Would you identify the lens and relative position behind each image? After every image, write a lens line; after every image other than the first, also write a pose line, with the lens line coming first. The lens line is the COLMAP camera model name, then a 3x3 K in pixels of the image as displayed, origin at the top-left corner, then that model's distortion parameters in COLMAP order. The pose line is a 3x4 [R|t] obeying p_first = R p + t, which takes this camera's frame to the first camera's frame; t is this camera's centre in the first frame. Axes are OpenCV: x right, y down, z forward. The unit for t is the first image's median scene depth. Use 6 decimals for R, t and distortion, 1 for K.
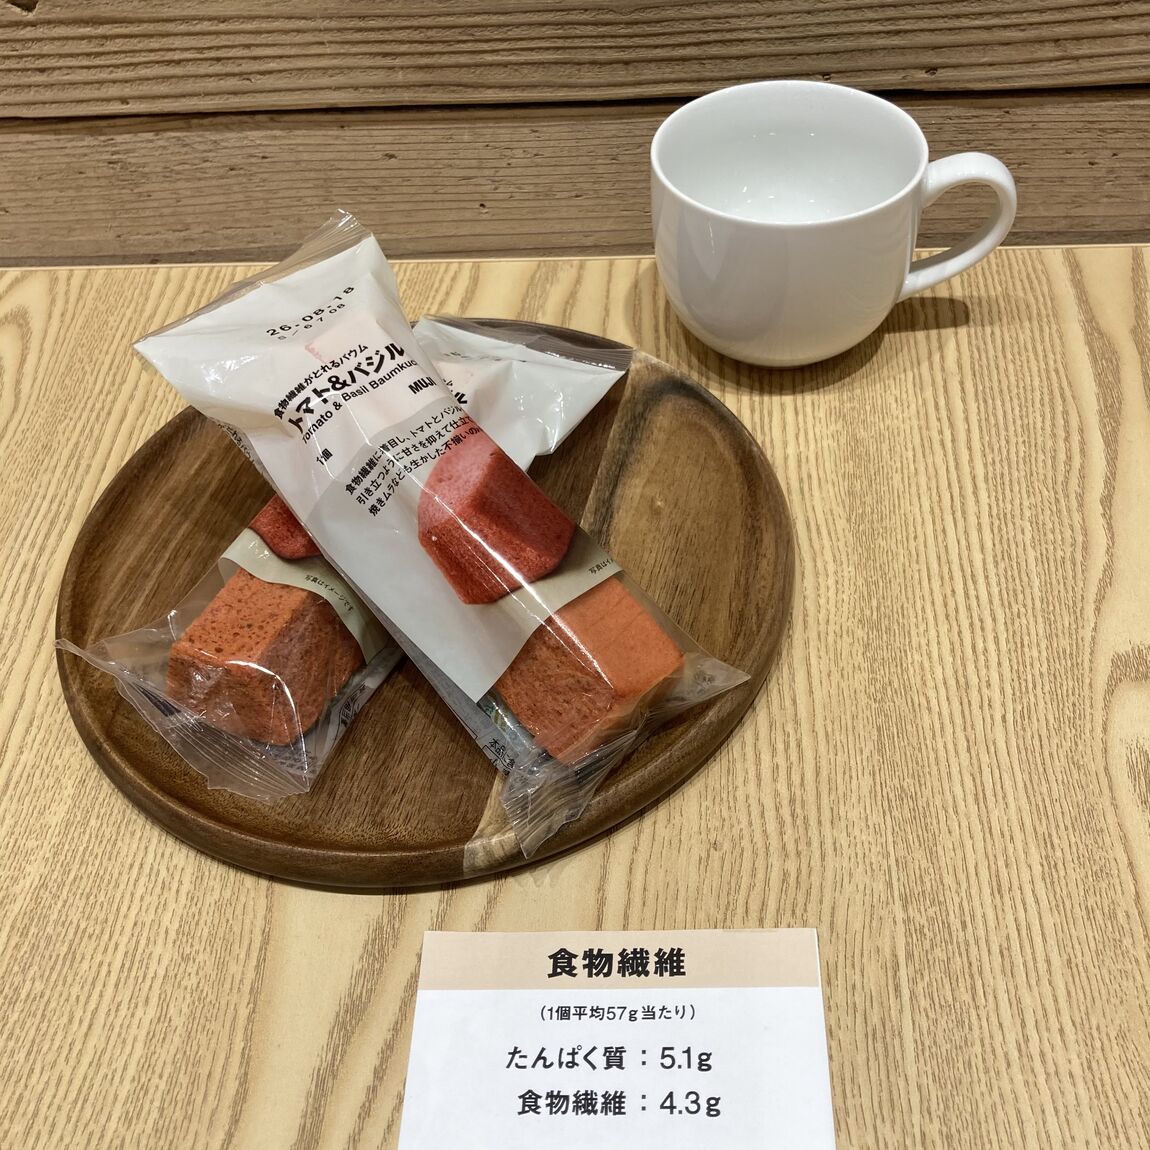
lens RADIAL K [[1231.1, 0, 635.4], [0, 1231.1, 538.9], [0, 0, 1]] dist [-0.019038, 0.000000]
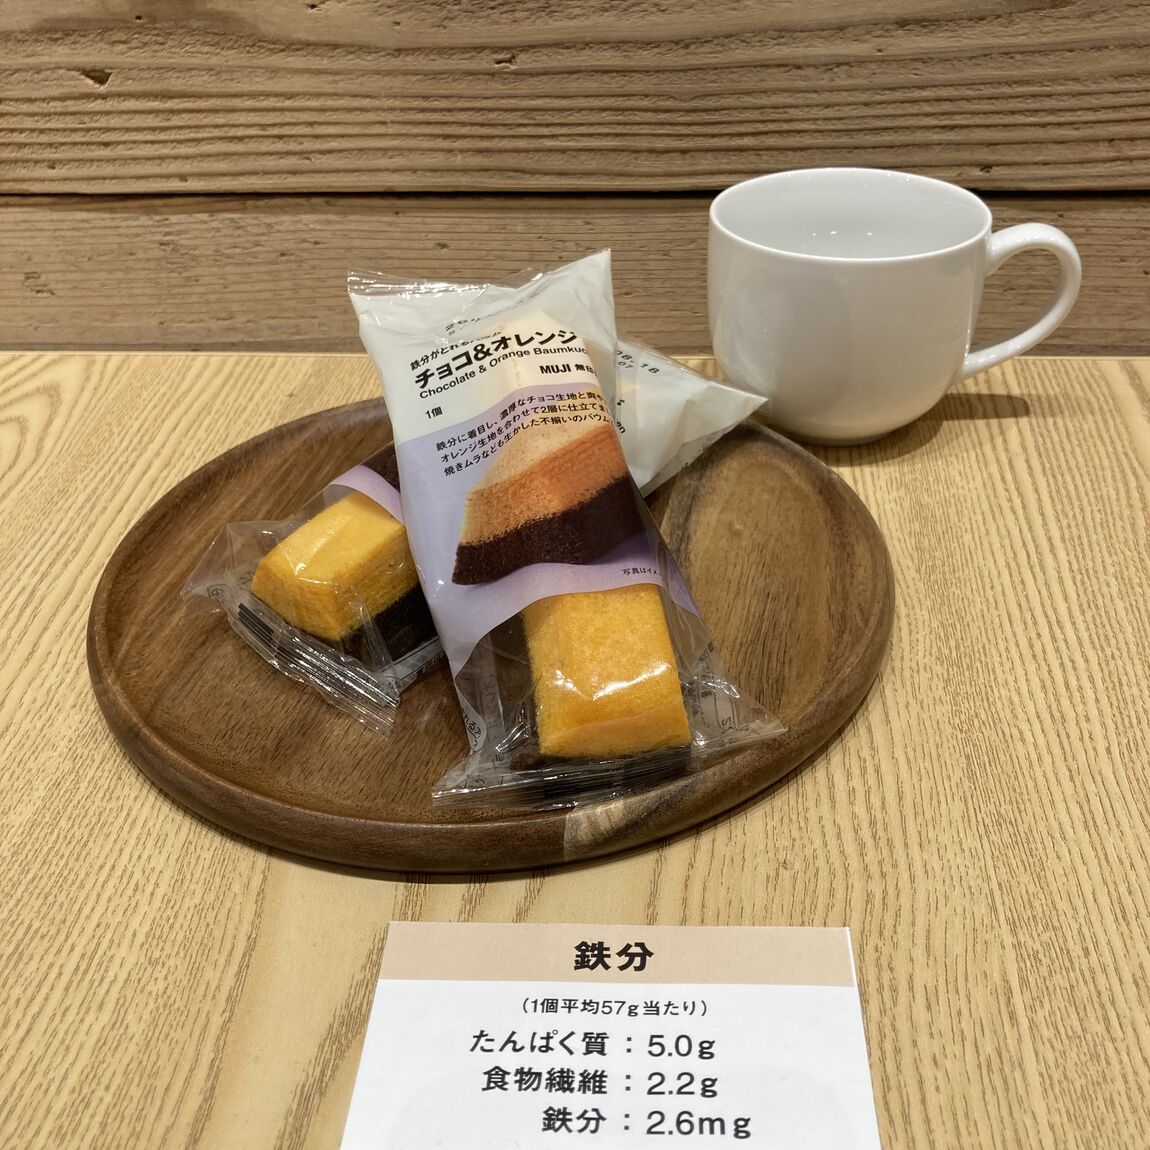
lens RADIAL K [[1231.1, 0, 640.9], [0, 1231.1, 547.5], [0, 0, 1]] dist [-0.019038, 0.000000]
pose [[0.999389, 0.034038, -0.007956, -0.028278], [-0.034946, 0.978110, -0.205134, 0.167142], [0.000799, 0.205287, 0.978702, 0.093022]]
